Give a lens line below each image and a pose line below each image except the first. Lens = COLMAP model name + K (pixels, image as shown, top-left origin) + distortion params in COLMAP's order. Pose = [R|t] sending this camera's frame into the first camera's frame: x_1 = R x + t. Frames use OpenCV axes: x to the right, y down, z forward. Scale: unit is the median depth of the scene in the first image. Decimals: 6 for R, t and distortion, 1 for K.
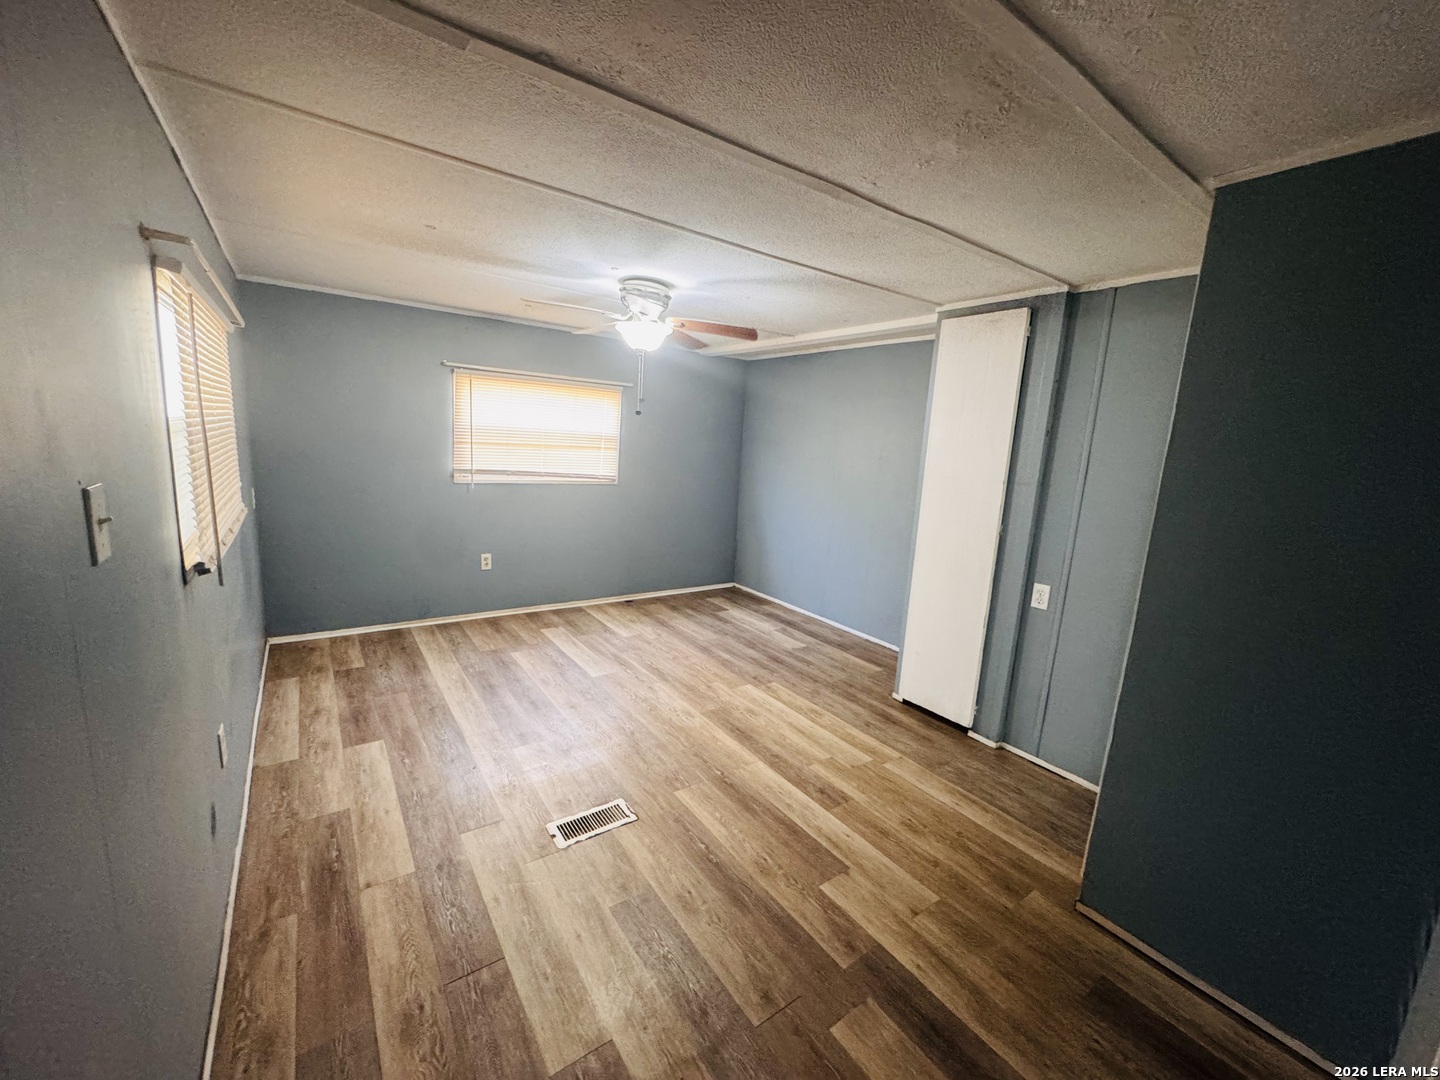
lens RADIAL K [[573.6, 0, 720.3], [0, 573.6, 540.1], [0, 0, 1]] dist [-0.006239, 0.001298]
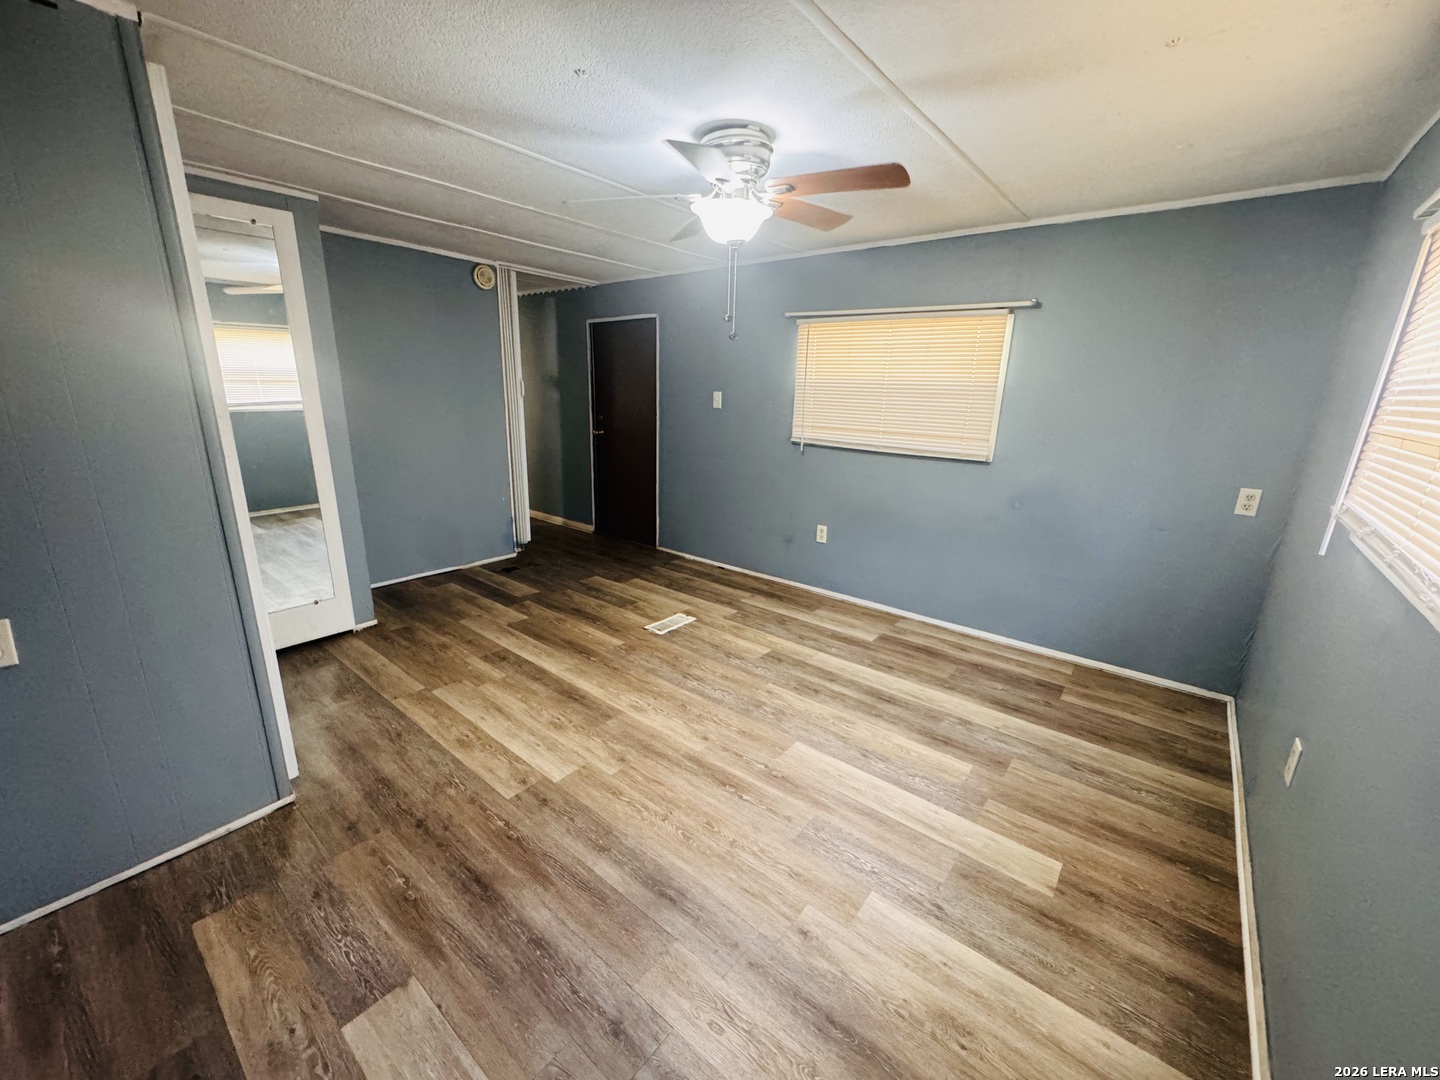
lens RADIAL K [[573.6, 0, 720.8], [0, 573.6, 542.9], [0, 0, 1]] dist [-0.006239, 0.001298]
pose [[-0.960434, -0.010611, -0.278304, 0.062044], [-0.129010, 0.902550, 0.410805, -0.269063], [0.246824, 0.430455, -0.868209, 1.647424]]
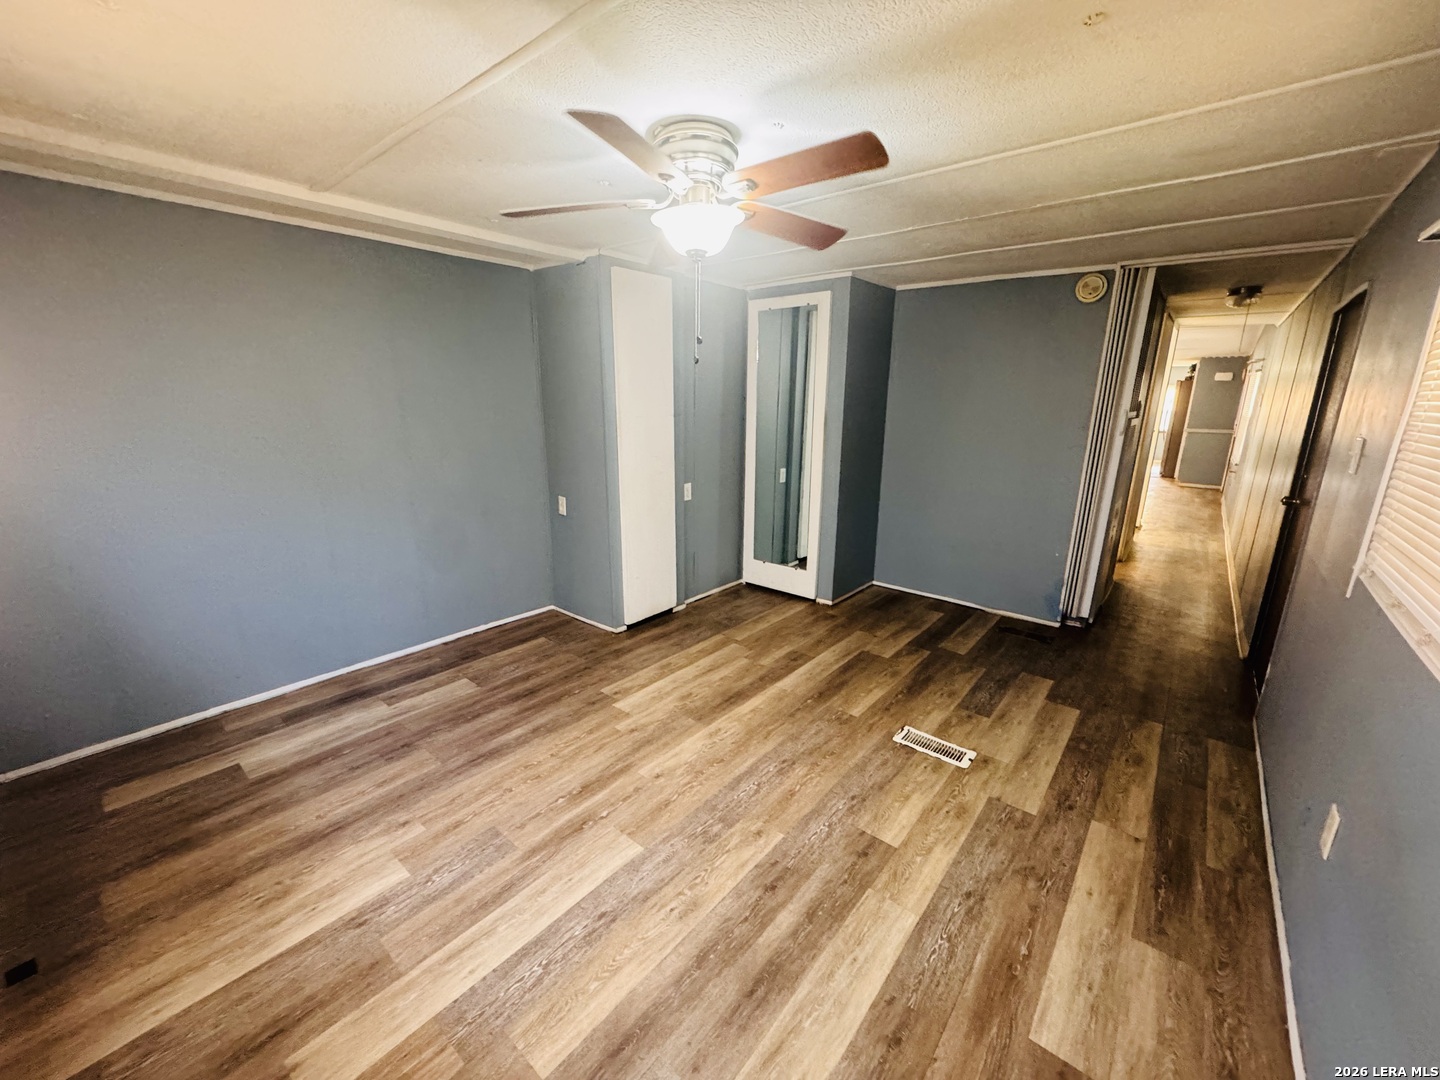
lens RADIAL K [[573.6, 0, 715.0], [0, 573.6, 540.6], [0, 0, 1]] dist [-0.006239, 0.001298]
pose [[-0.247319, -0.296037, 0.922602, -0.740901], [0.149565, 0.929107, 0.338218, -0.238070], [-0.957321, 0.221637, -0.185509, 1.092067]]
